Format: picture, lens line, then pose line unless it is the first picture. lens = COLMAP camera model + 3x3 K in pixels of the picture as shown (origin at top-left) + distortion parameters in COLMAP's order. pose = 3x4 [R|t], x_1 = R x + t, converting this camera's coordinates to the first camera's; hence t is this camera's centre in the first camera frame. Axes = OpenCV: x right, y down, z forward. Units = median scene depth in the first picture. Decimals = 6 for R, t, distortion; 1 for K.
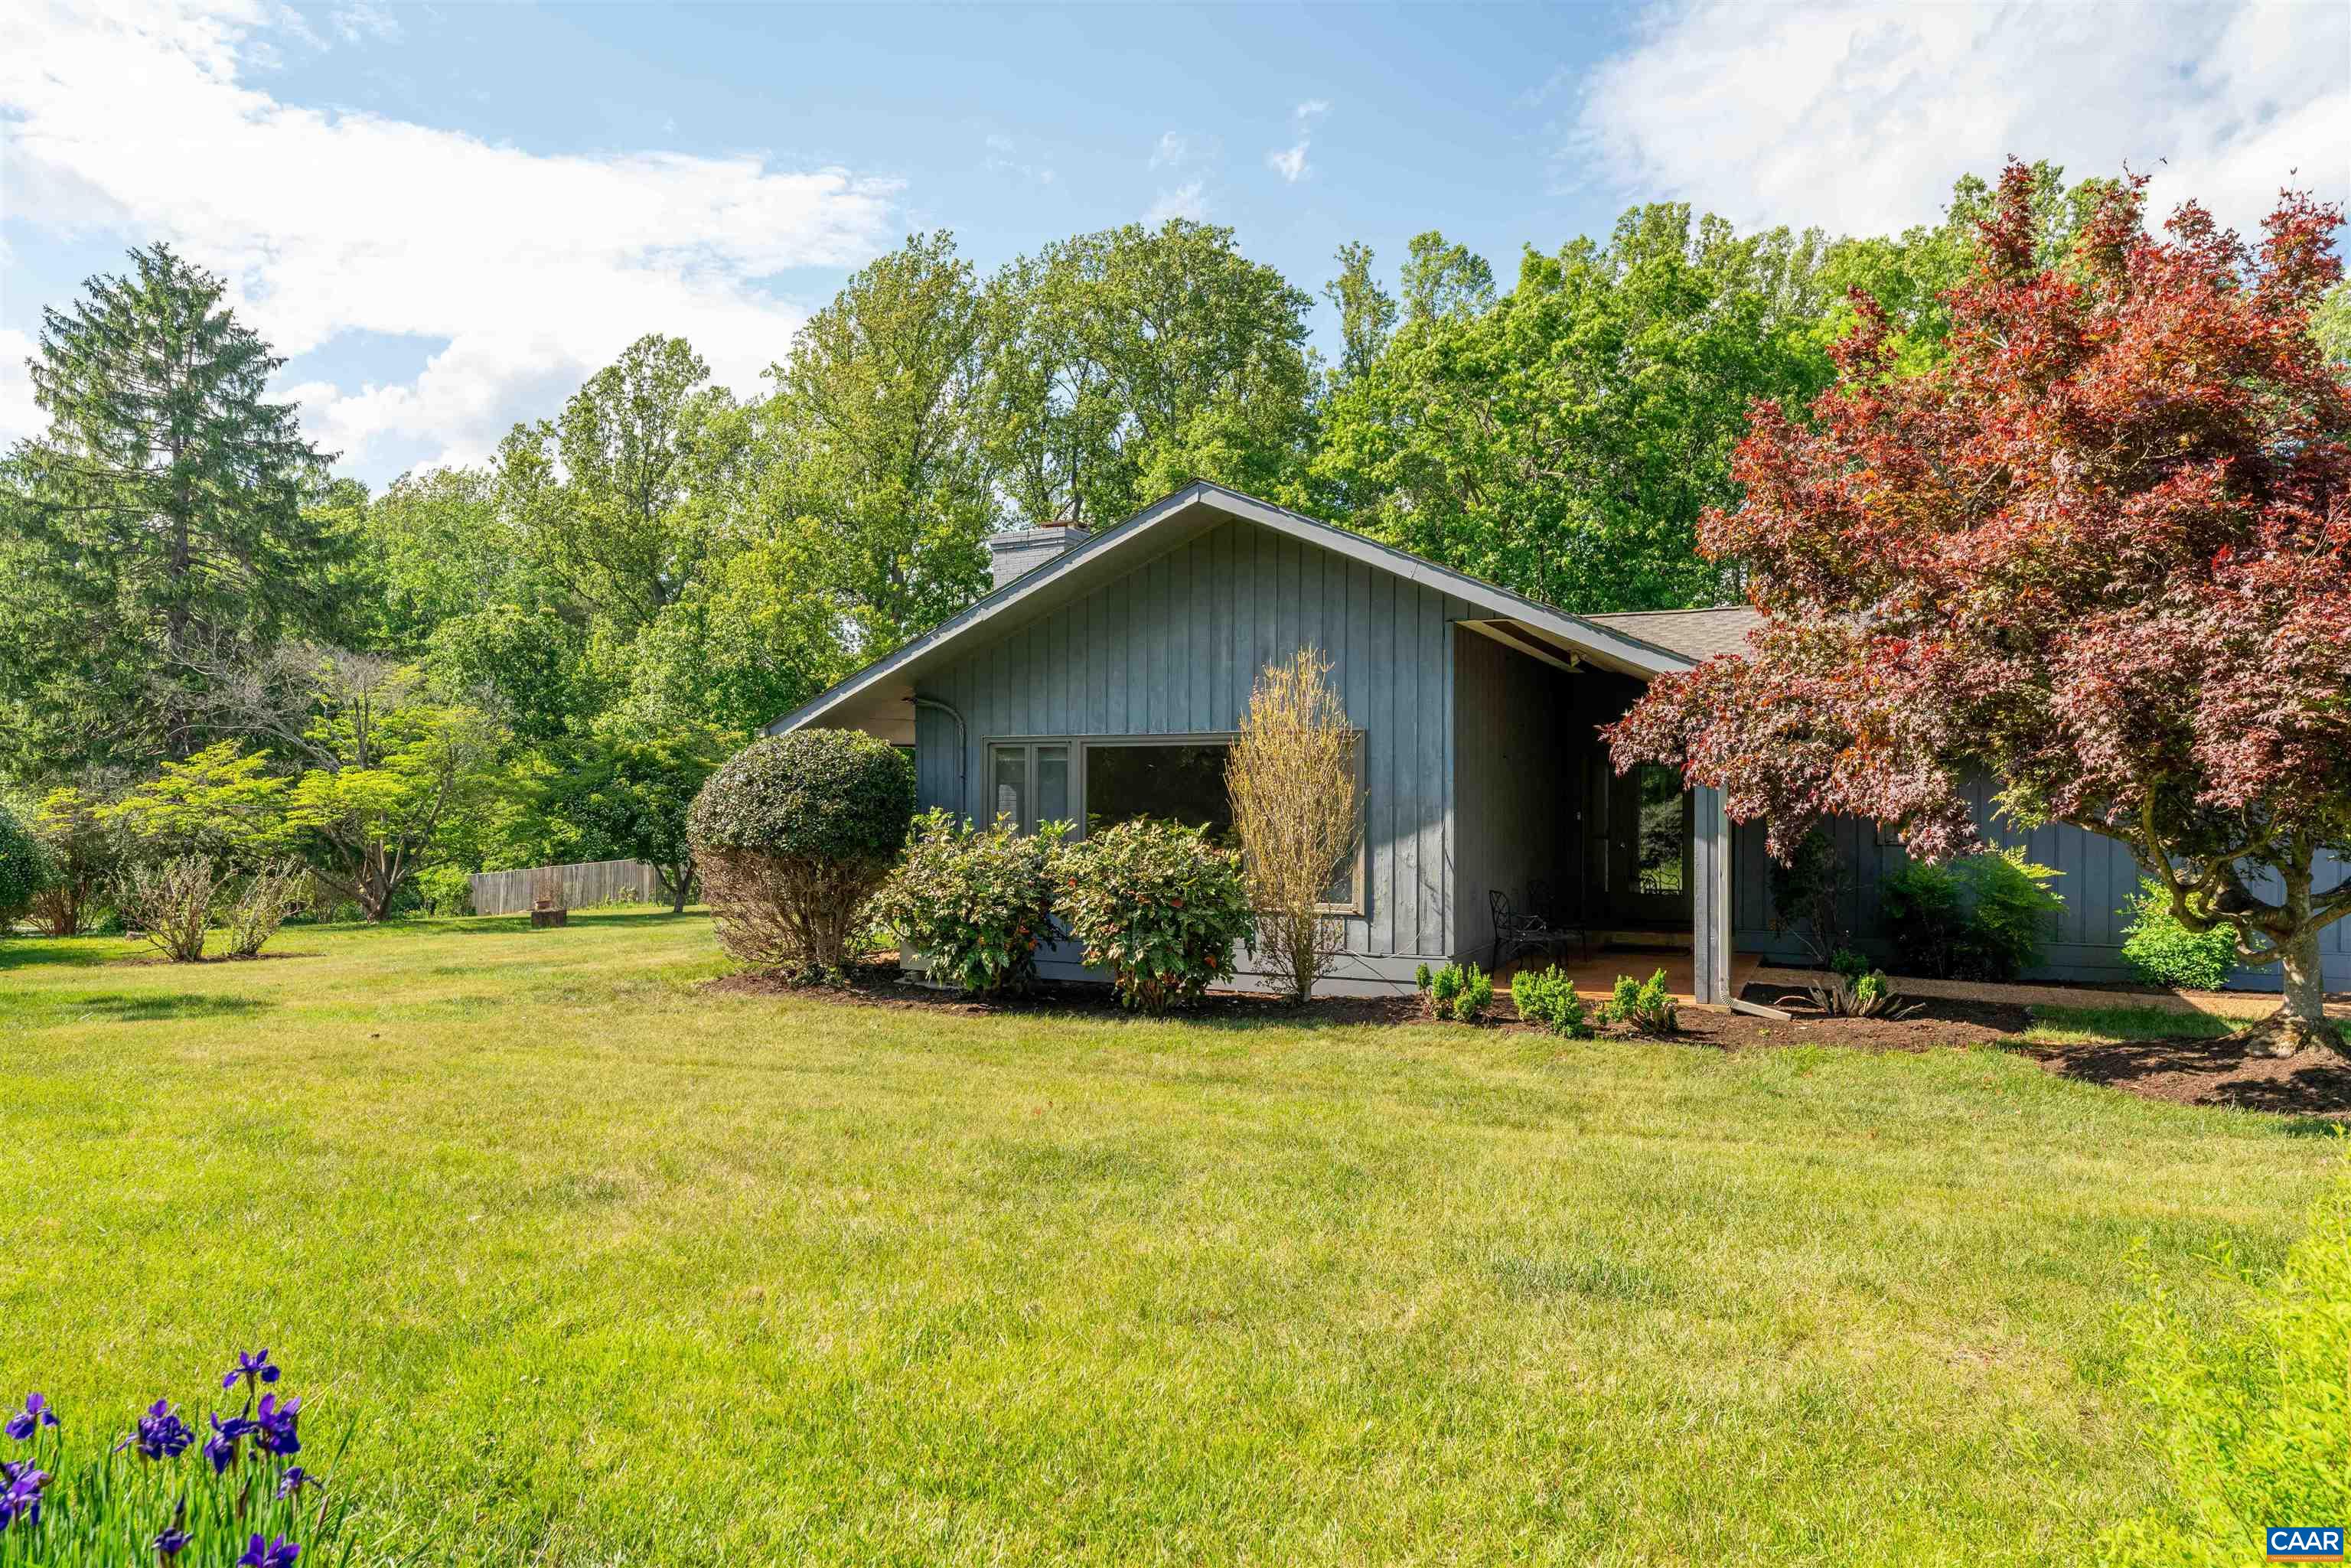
lens RADIAL K [[1468.5, 0, 1175.5], [0, 1468.5, 784.0], [0, 0, 1]] dist [0.001060, 0.000038]
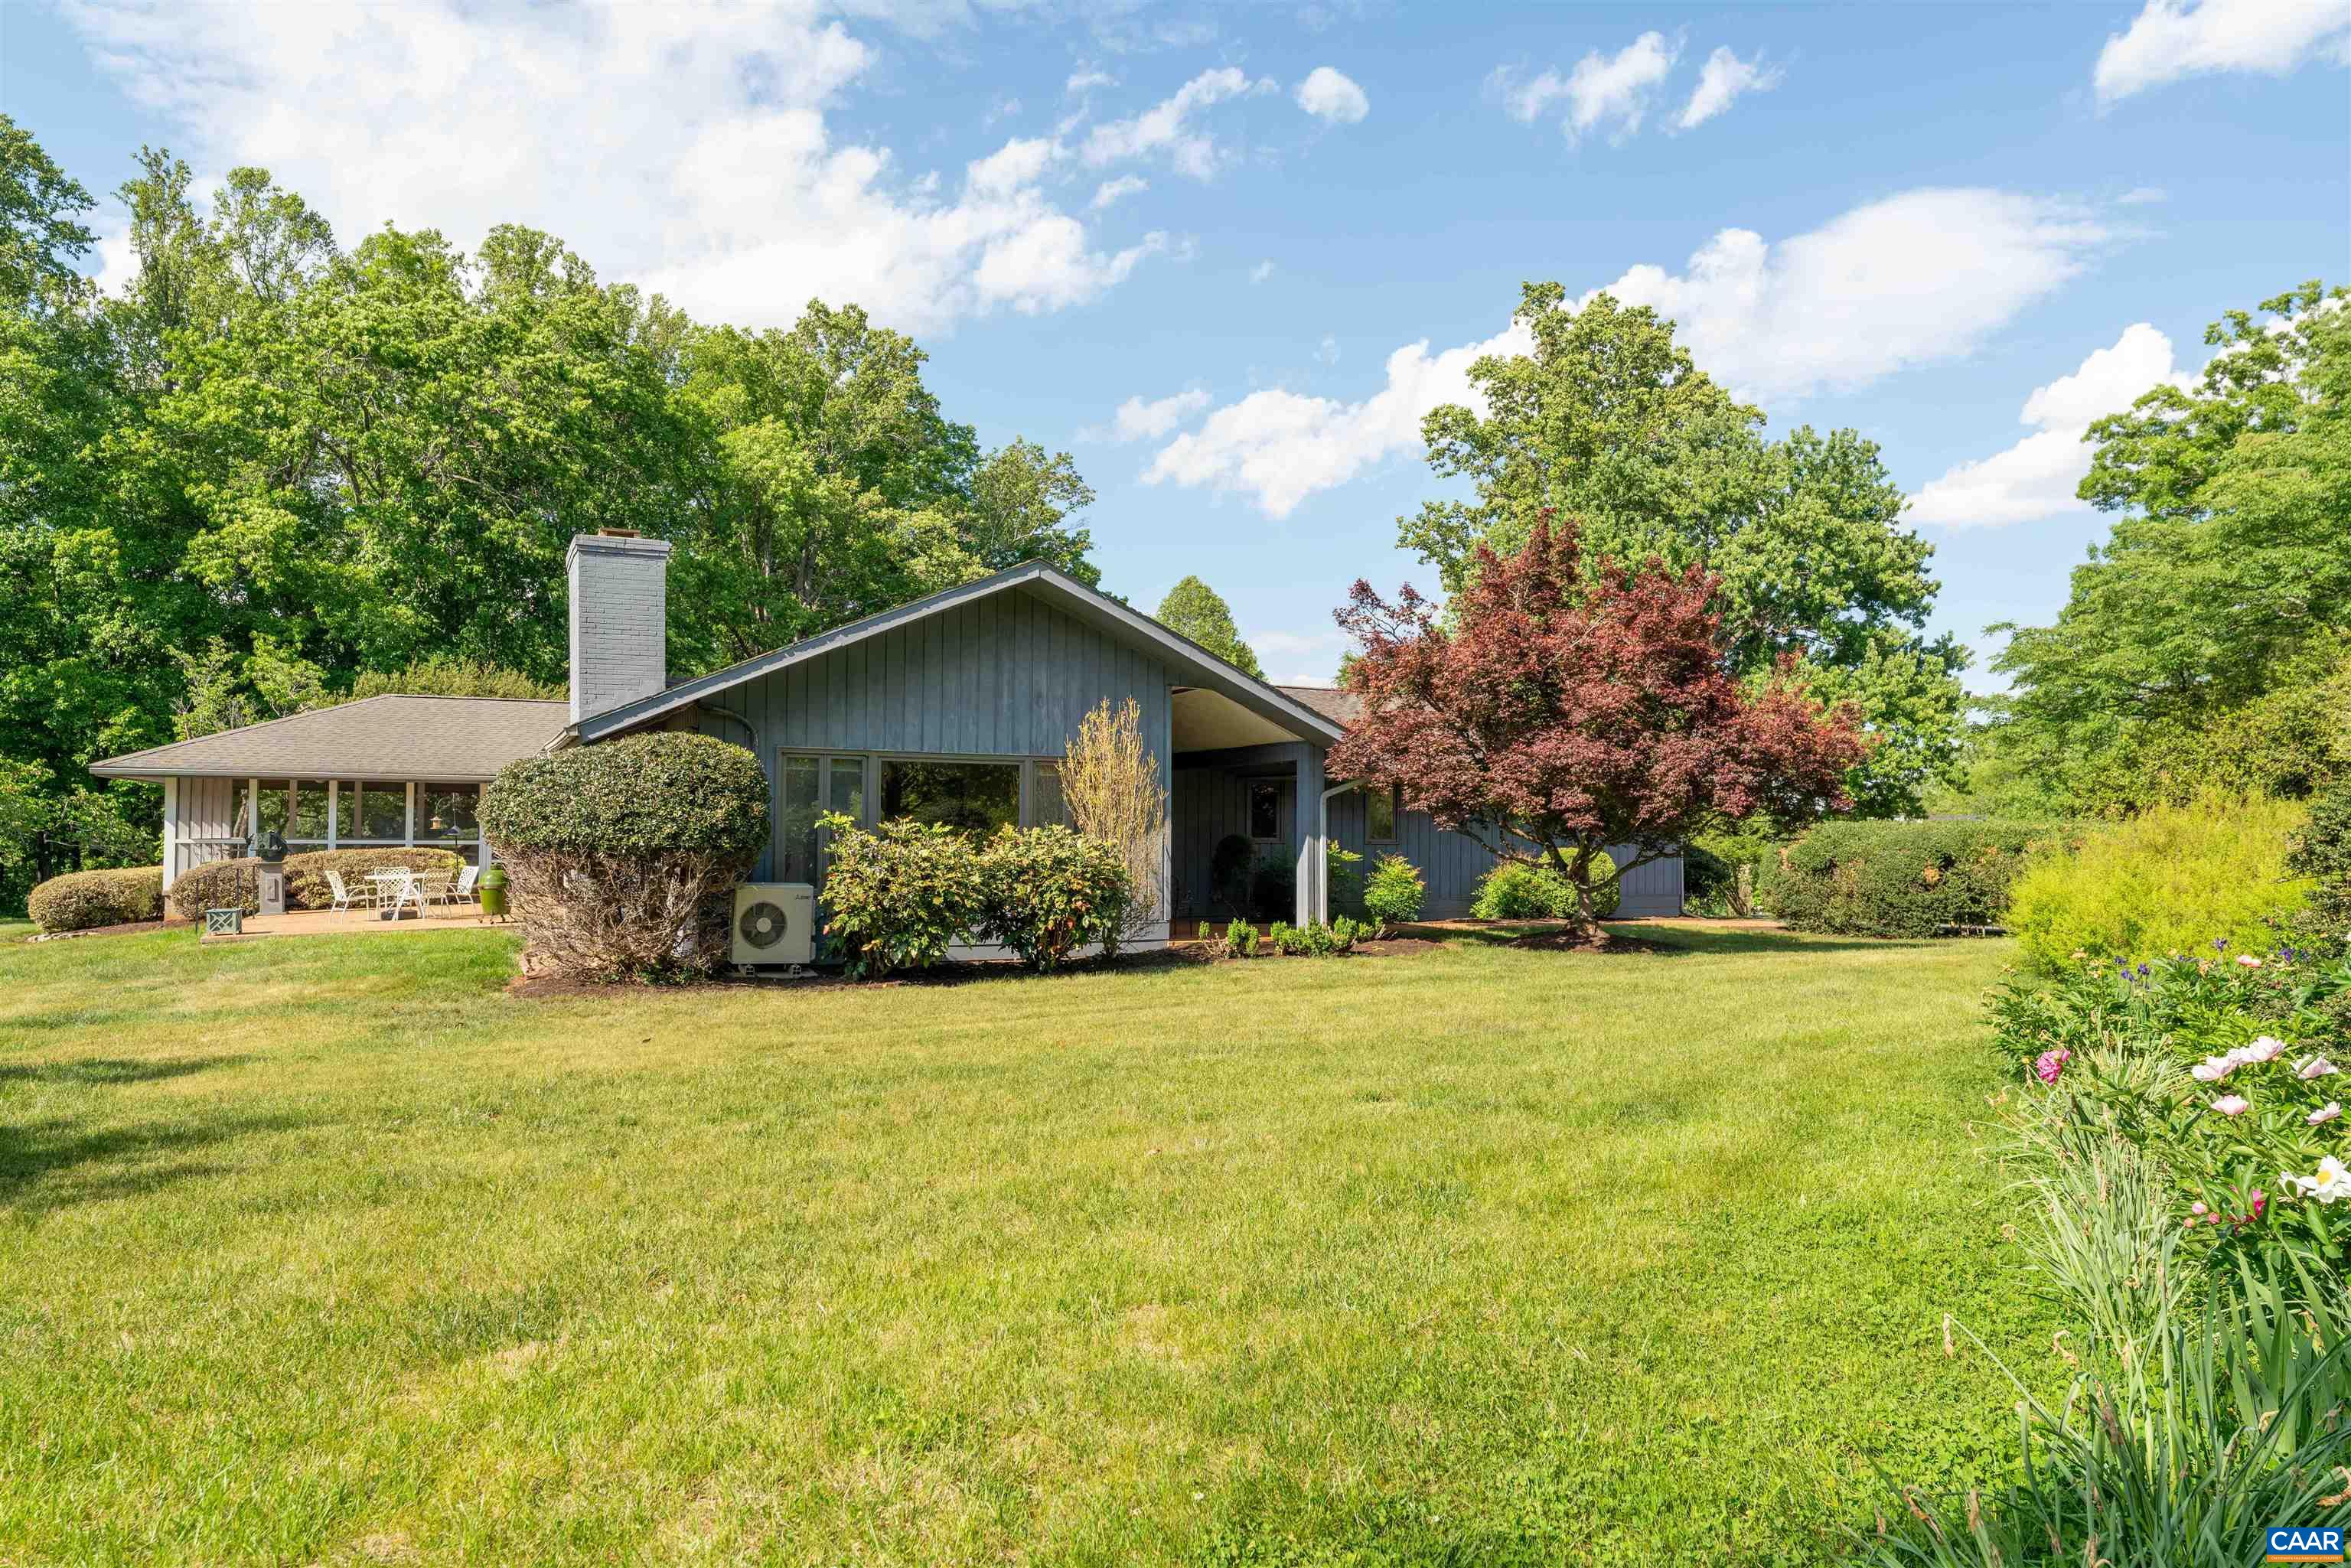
lens RADIAL K [[1419.0, 0, 1175.6], [0, 1419.0, 845.8], [0, 0, 1]] dist [0.044667, -0.041460]
pose [[0.634004, -0.002117, 0.773327, -0.161435], [-0.020935, 0.999583, 0.019900, 0.002878], [-0.773046, -0.028807, 0.633695, 0.021071]]
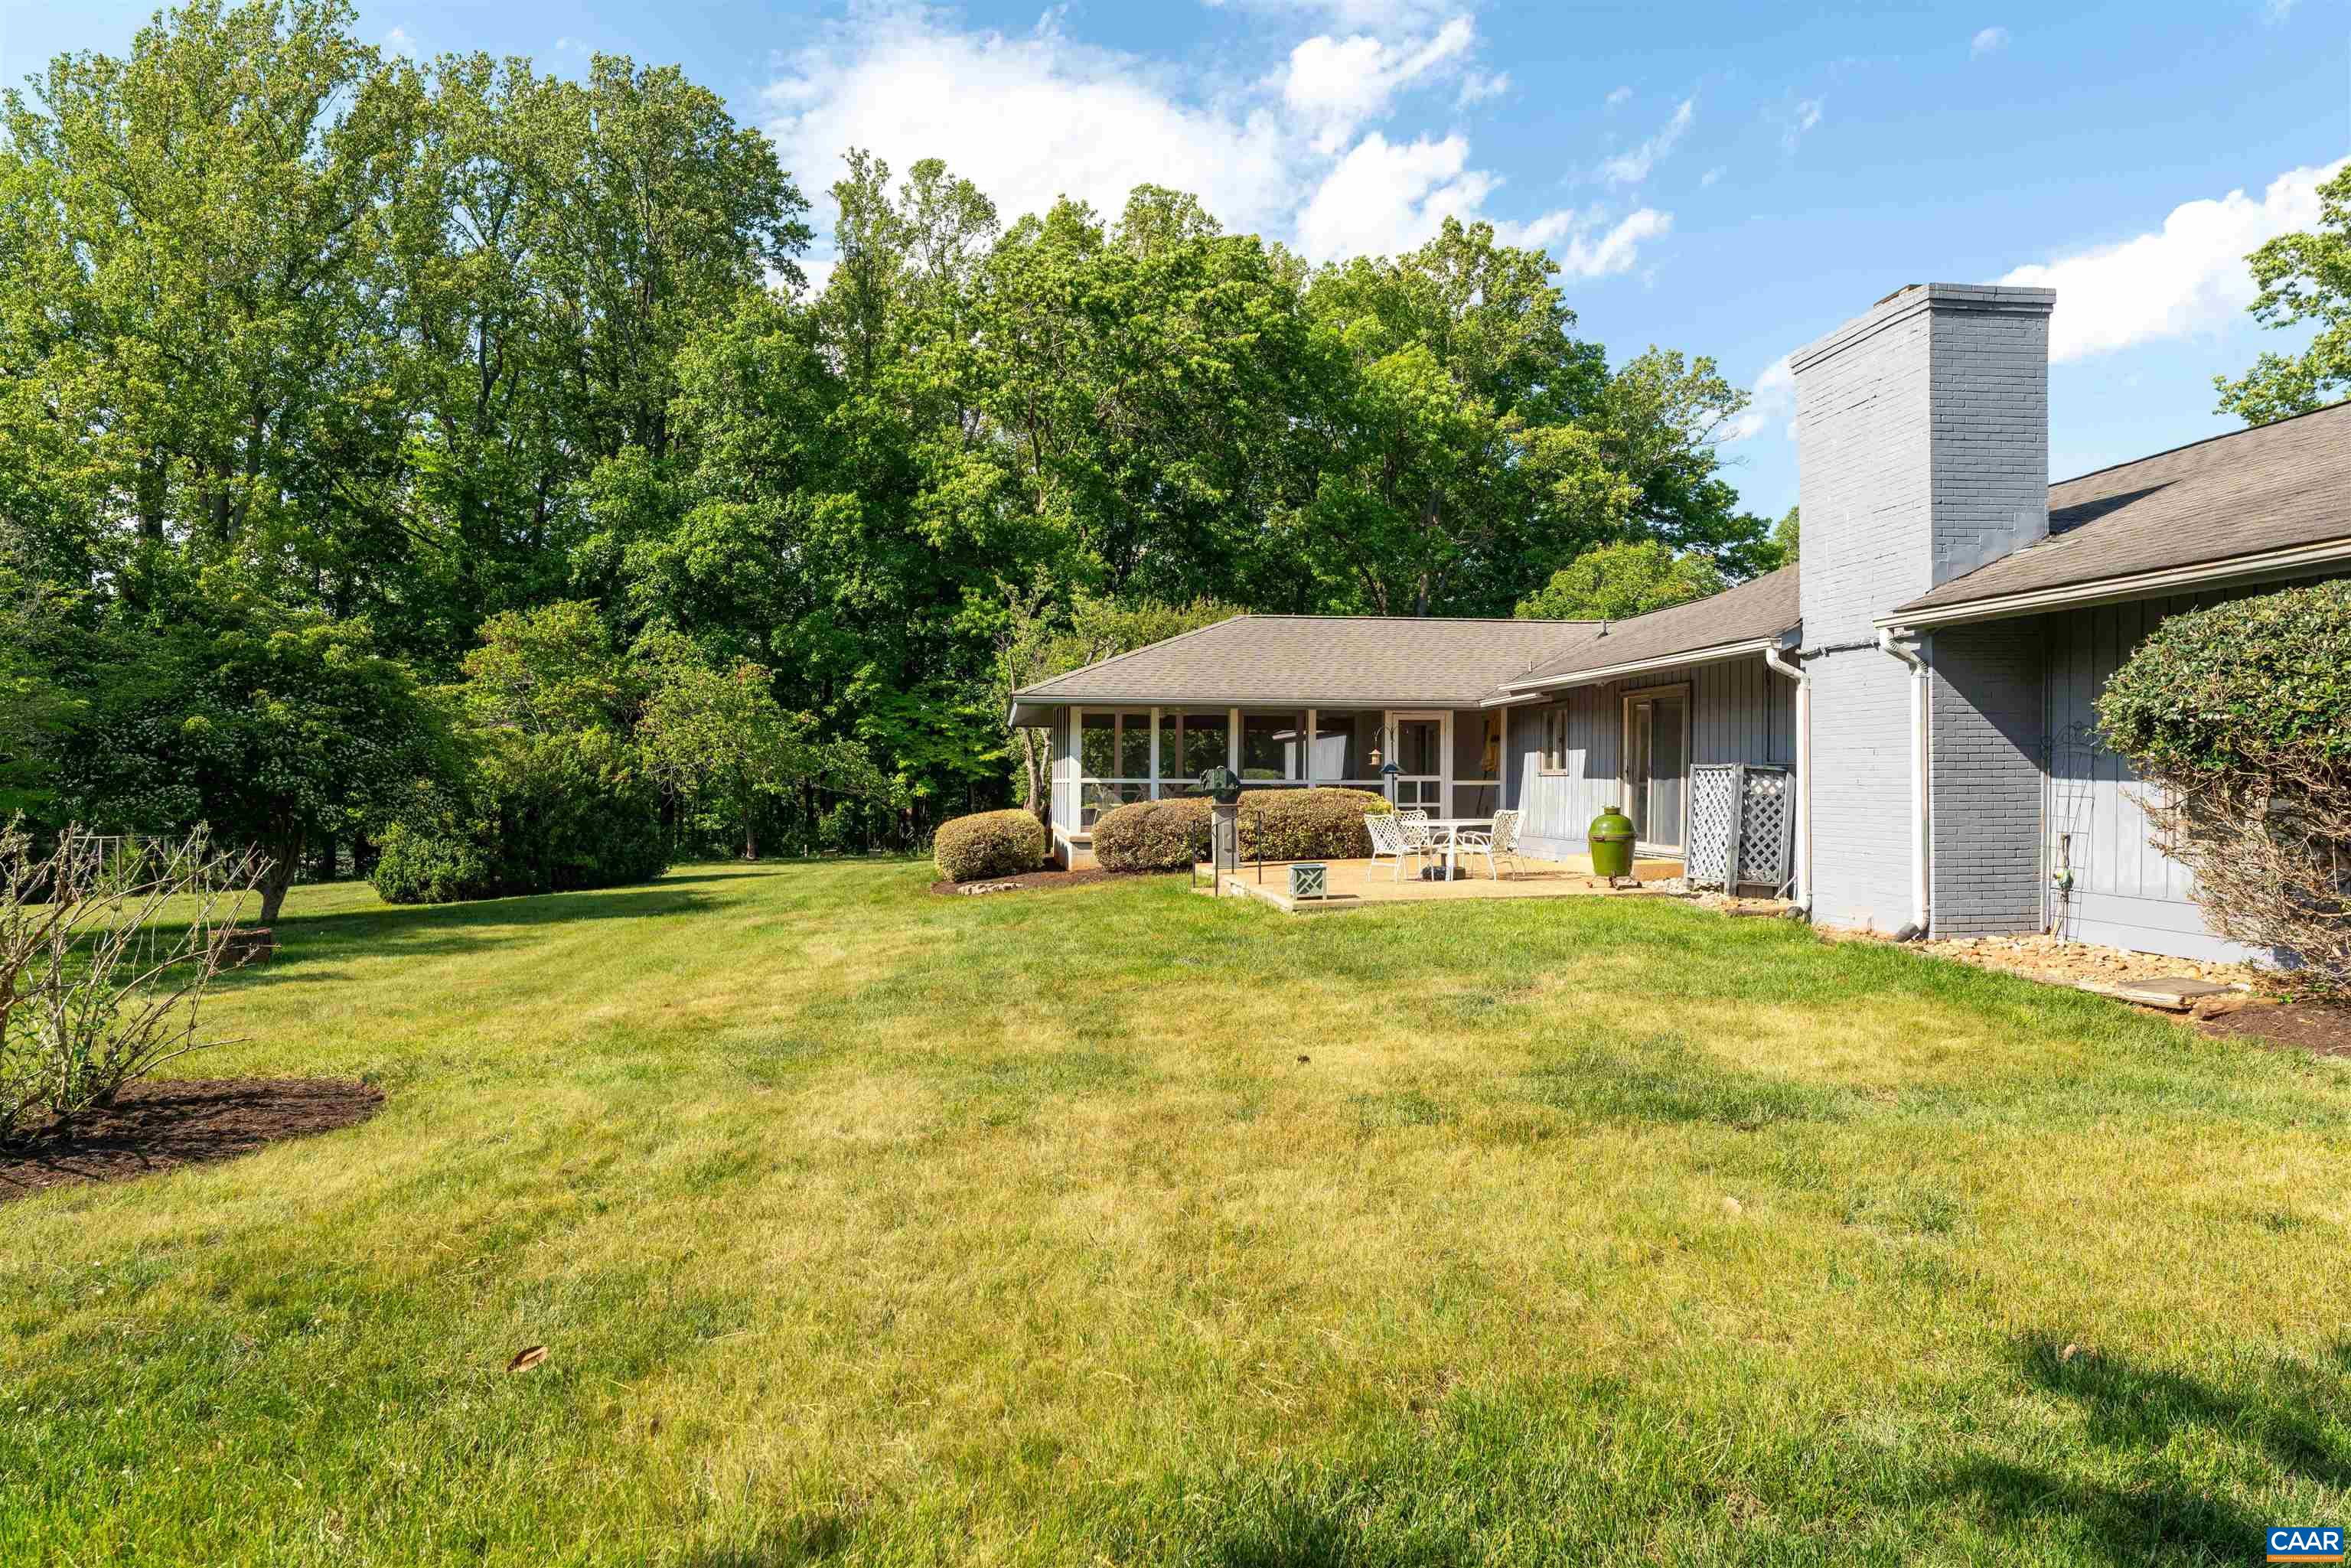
lens RADIAL K [[1347.6, 0, 1175.5], [0, 1347.6, 784.0], [0, 0, 1]] dist [-0.001796, 0.000485]
pose [[0.836554, 0.002665, 0.547879, -0.191846], [-0.013799, 0.999773, 0.016206, 0.010793], [-0.547711, -0.021117, 0.836401, 0.209469]]
